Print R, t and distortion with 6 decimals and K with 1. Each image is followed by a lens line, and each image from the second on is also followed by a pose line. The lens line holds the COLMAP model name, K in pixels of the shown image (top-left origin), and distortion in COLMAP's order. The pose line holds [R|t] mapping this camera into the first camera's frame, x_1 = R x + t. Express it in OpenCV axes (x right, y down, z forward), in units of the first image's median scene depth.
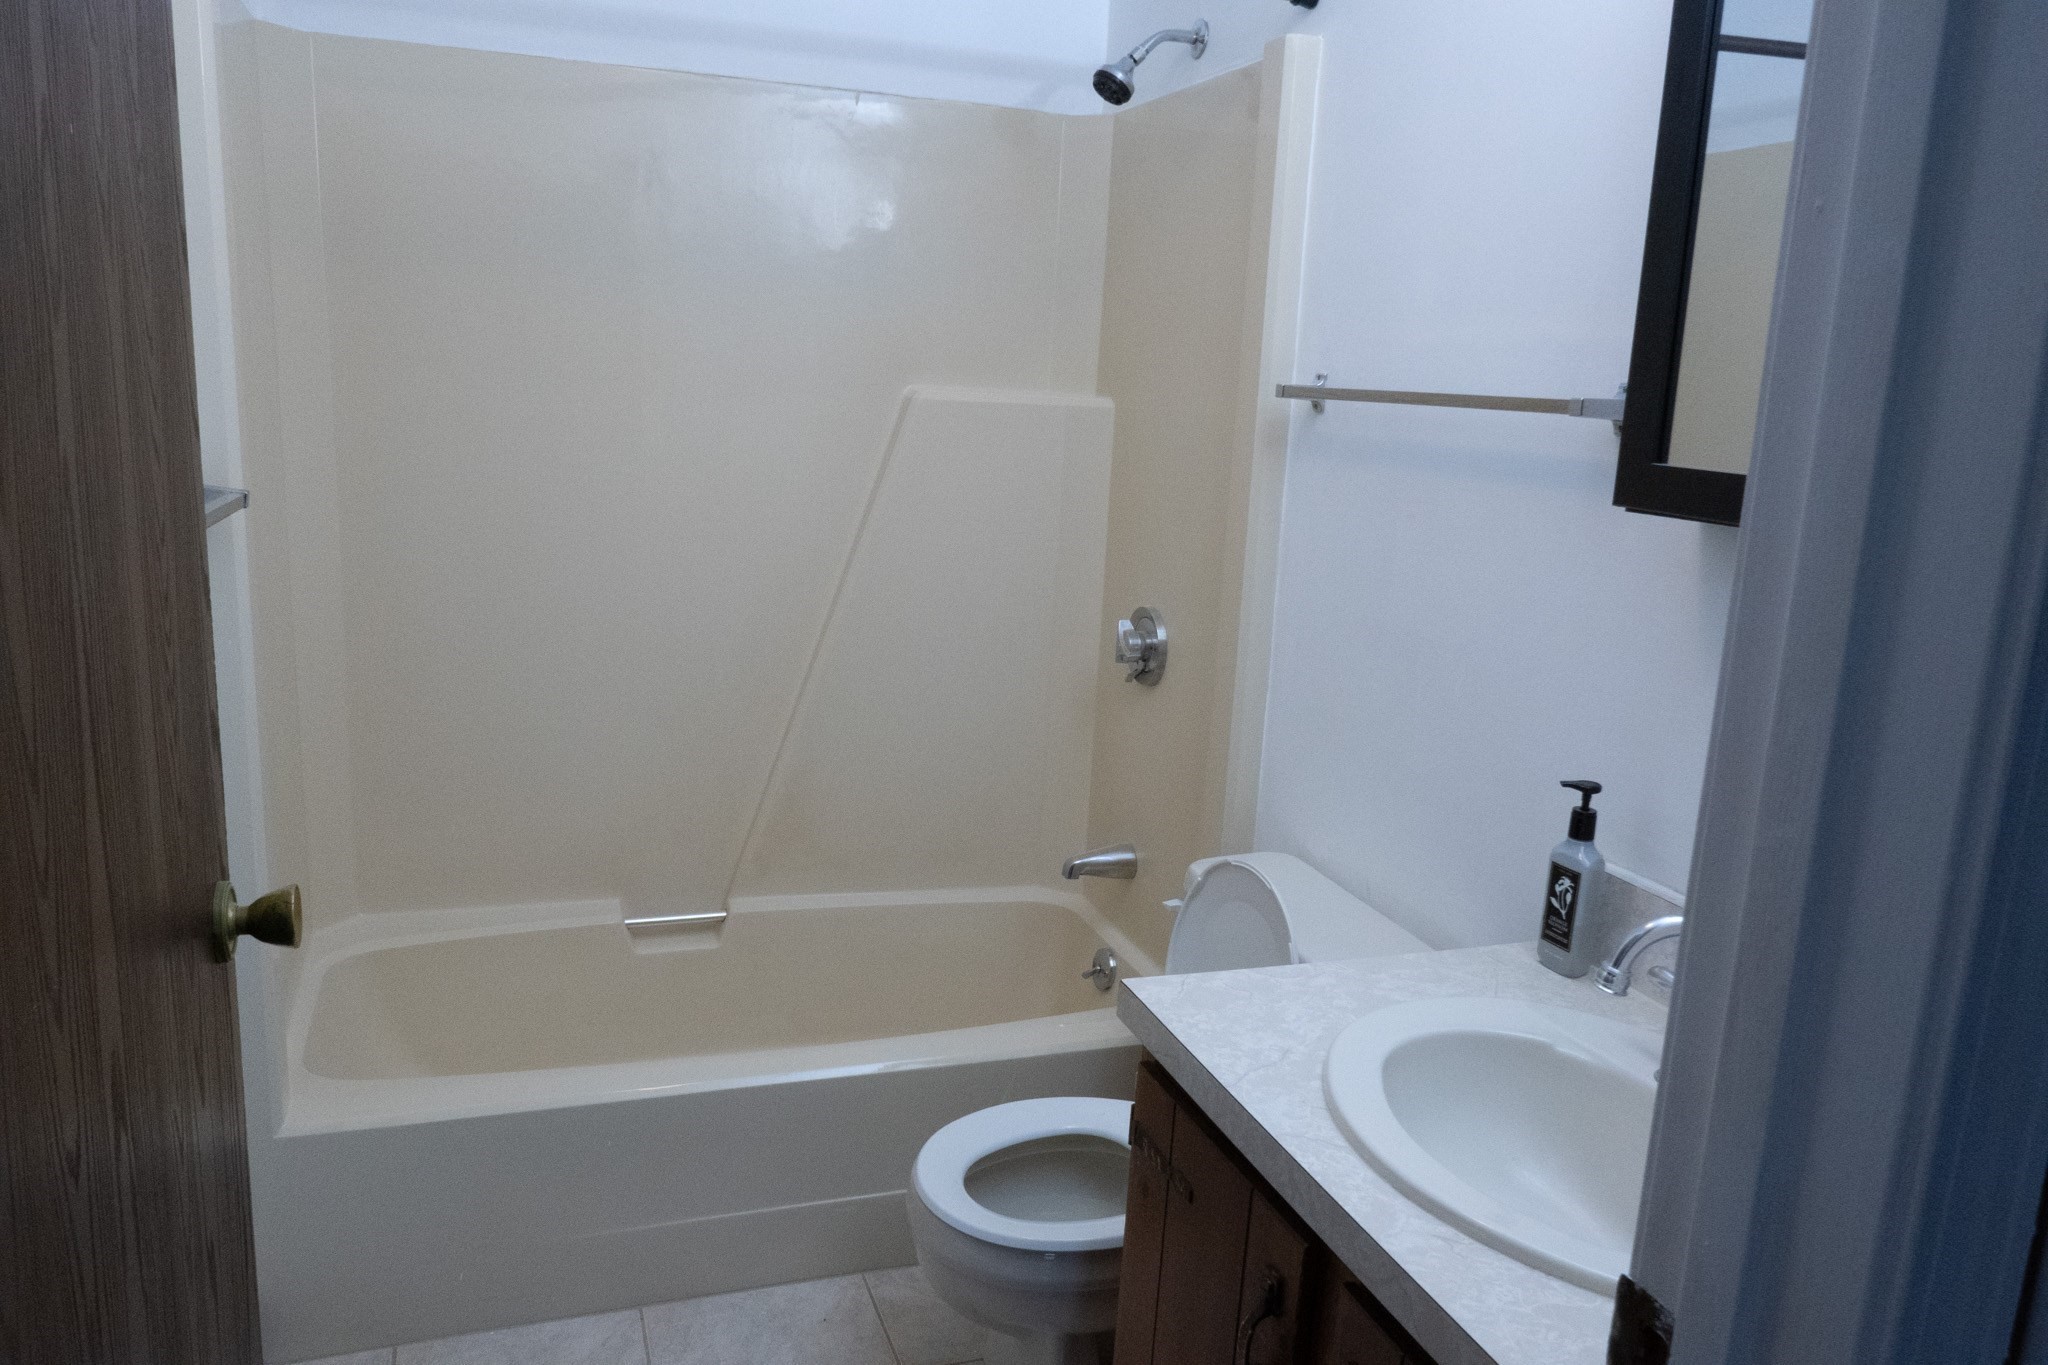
lens RADIAL K [[1488.3, 0, 1023.5], [0, 1488.3, 683.3], [0, 0, 1]] dist [-0.005742, -0.003750]
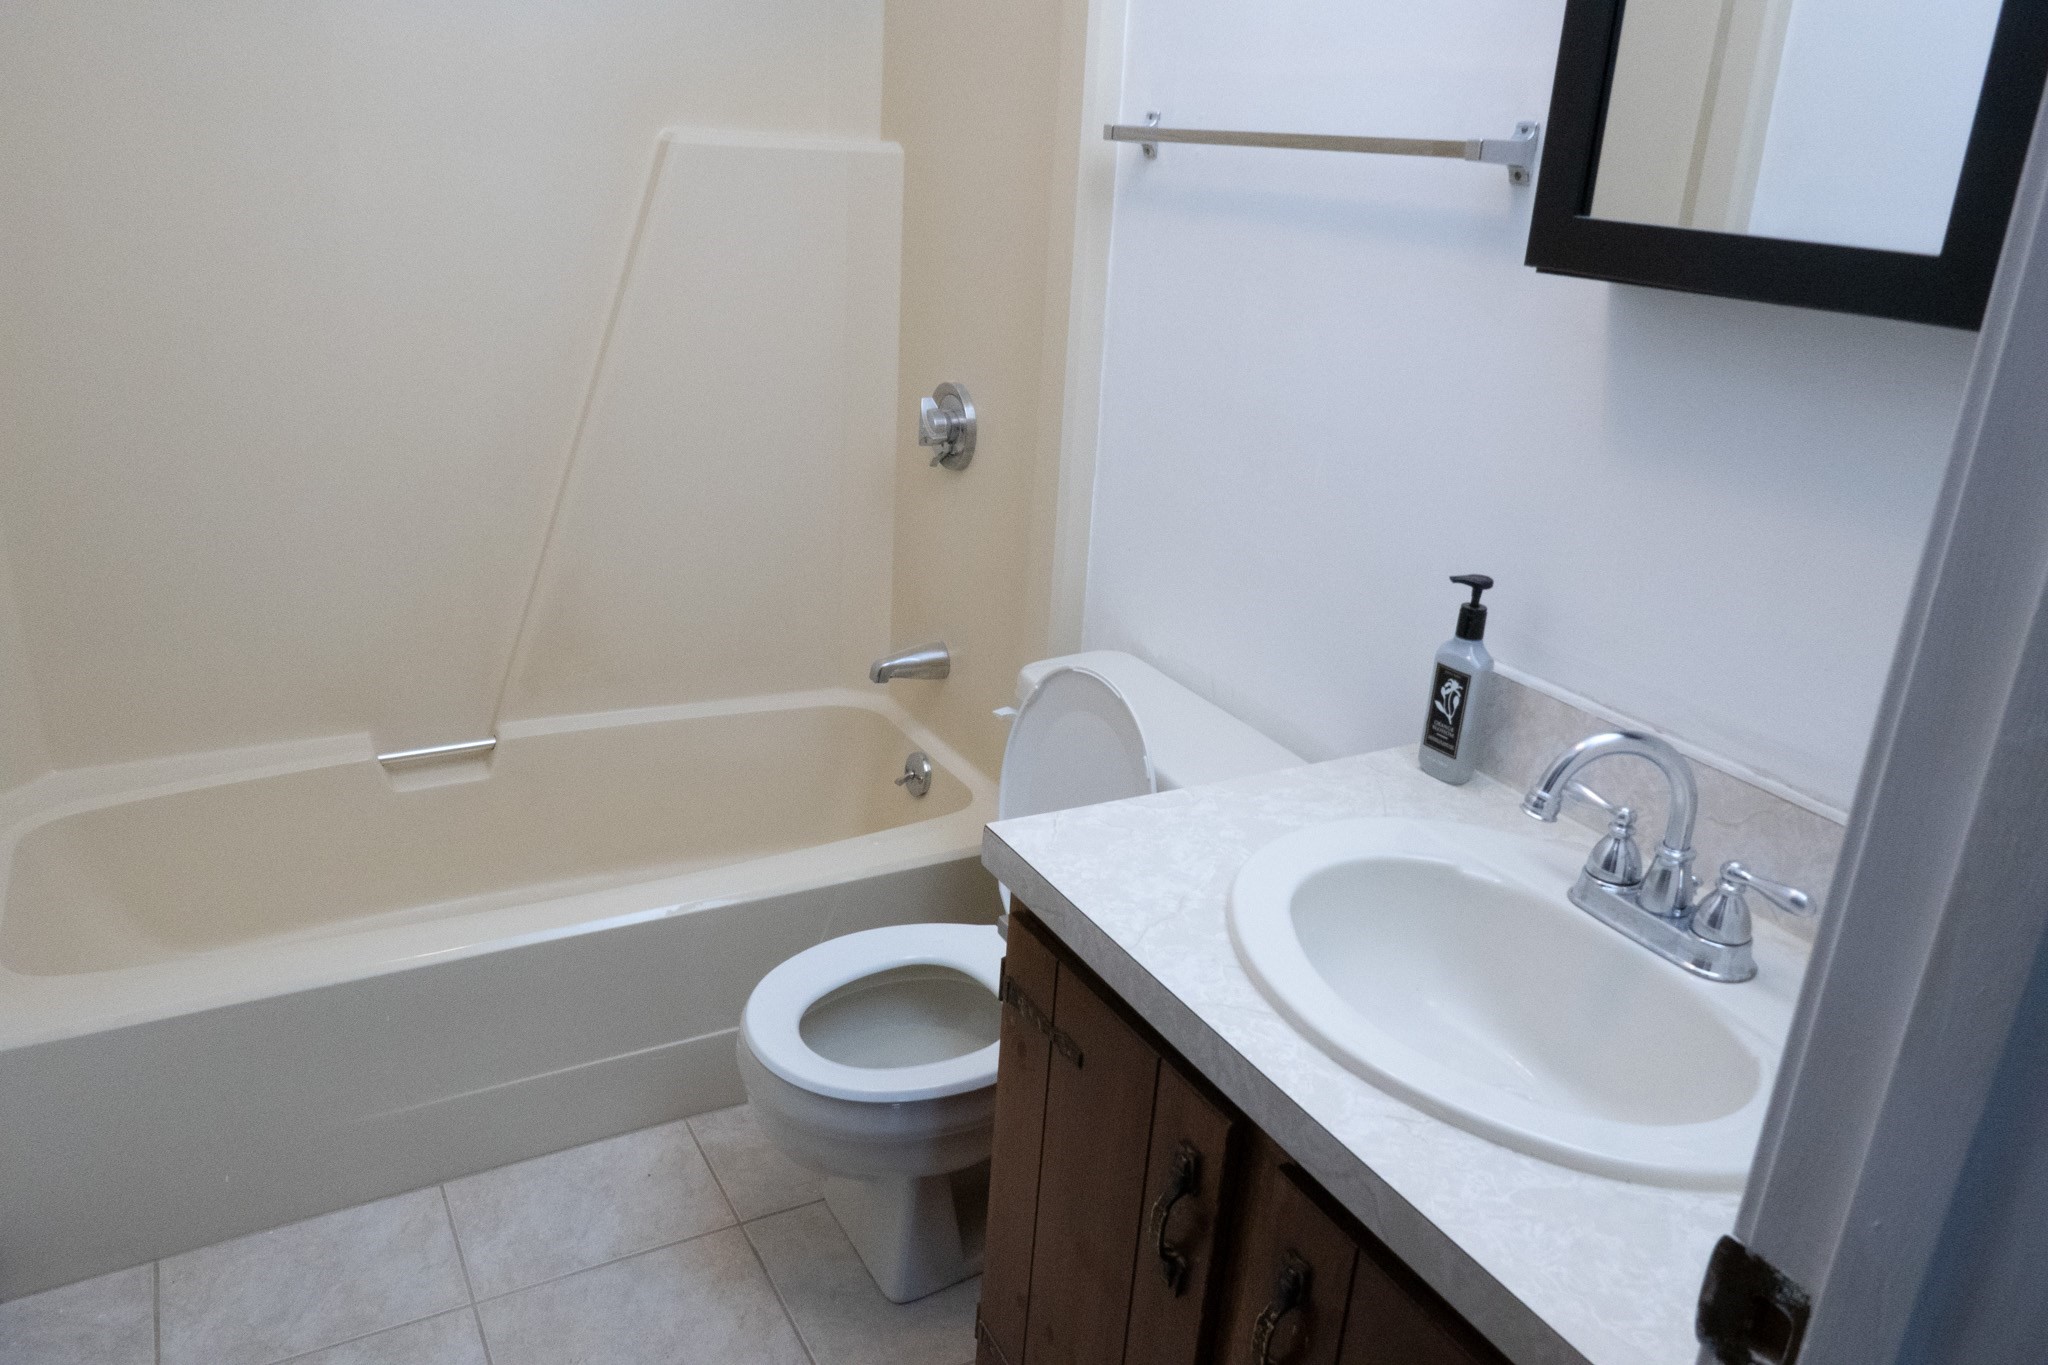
lens RADIAL K [[1488.3, 0, 1020.4], [0, 1488.3, 680.6], [0, 0, 1]] dist [-0.005742, -0.003750]
pose [[0.986325, -0.055064, 0.155341, -0.036360], [0.030328, 0.987080, 0.157330, -0.018545], [-0.161997, -0.150467, 0.975252, 0.114835]]
